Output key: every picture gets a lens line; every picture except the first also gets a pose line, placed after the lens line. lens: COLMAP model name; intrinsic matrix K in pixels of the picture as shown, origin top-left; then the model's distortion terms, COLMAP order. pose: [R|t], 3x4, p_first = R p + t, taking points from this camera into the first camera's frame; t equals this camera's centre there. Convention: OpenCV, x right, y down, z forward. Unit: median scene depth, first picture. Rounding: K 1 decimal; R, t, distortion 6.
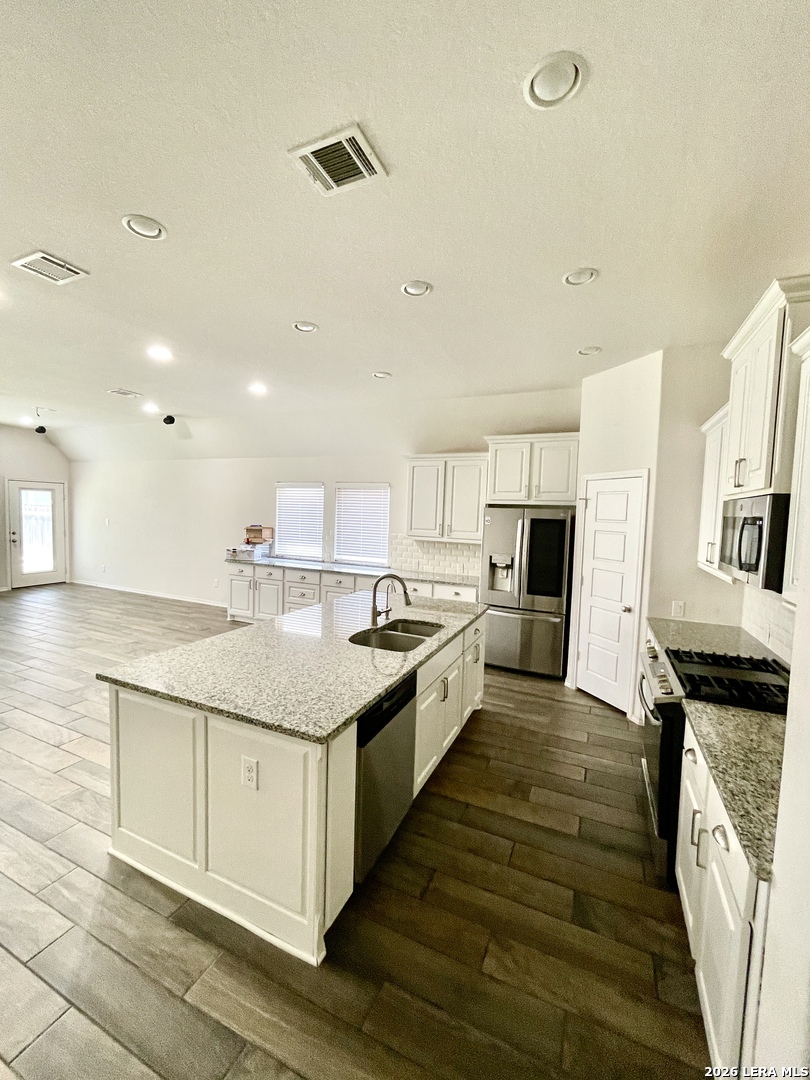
lens RADIAL K [[441.9, 0, 401.7], [0, 441.9, 537.3], [0, 0, 1]] dist [-0.004427, 0.000916]
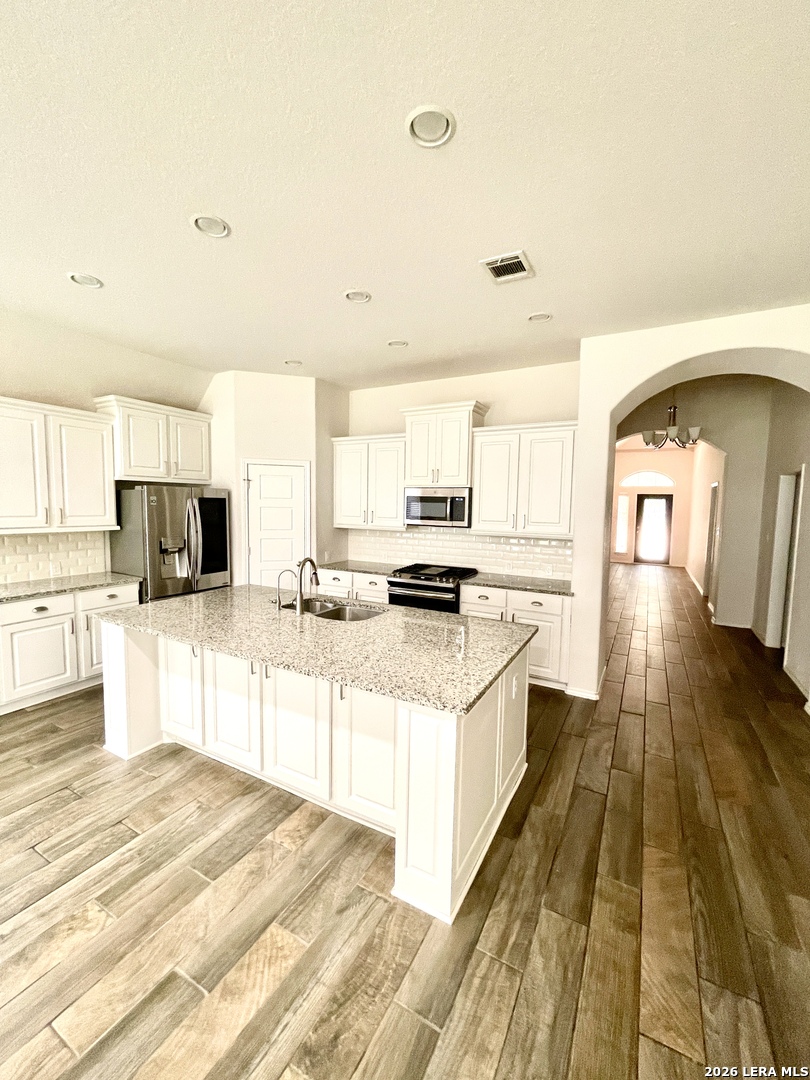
lens RADIAL K [[441.9, 0, 402.5], [0, 441.9, 540.9], [0, 0, 1]] dist [-0.004427, 0.000916]
pose [[0.077091, -0.112933, 0.990607, -0.507190], [0.042920, 0.993019, 0.109868, -0.027400], [-0.996100, 0.034047, 0.081400, 0.363613]]
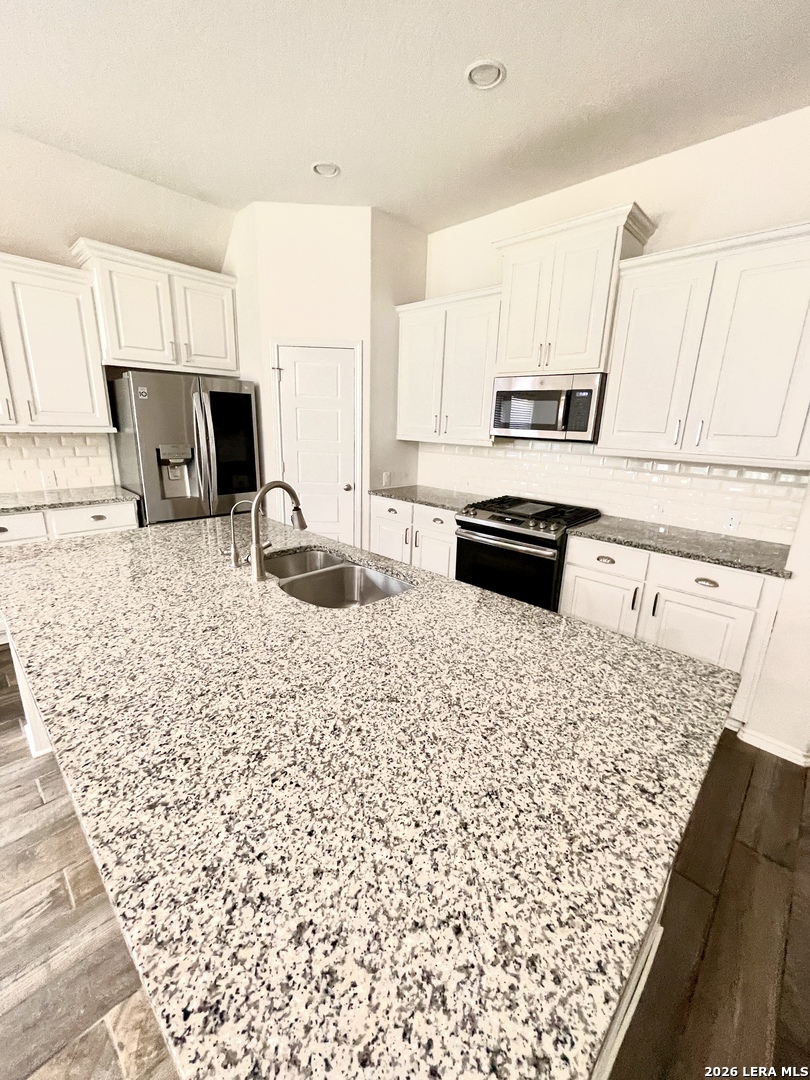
lens RADIAL K [[441.9, 0, 403.2], [0, 441.9, 540.0], [0, 0, 1]] dist [-0.004427, 0.000916]
pose [[0.330556, -0.265423, 0.905695, -0.254788], [0.031613, 0.962215, 0.270449, 0.004958], [-0.943257, -0.060766, 0.326457, 0.341920]]
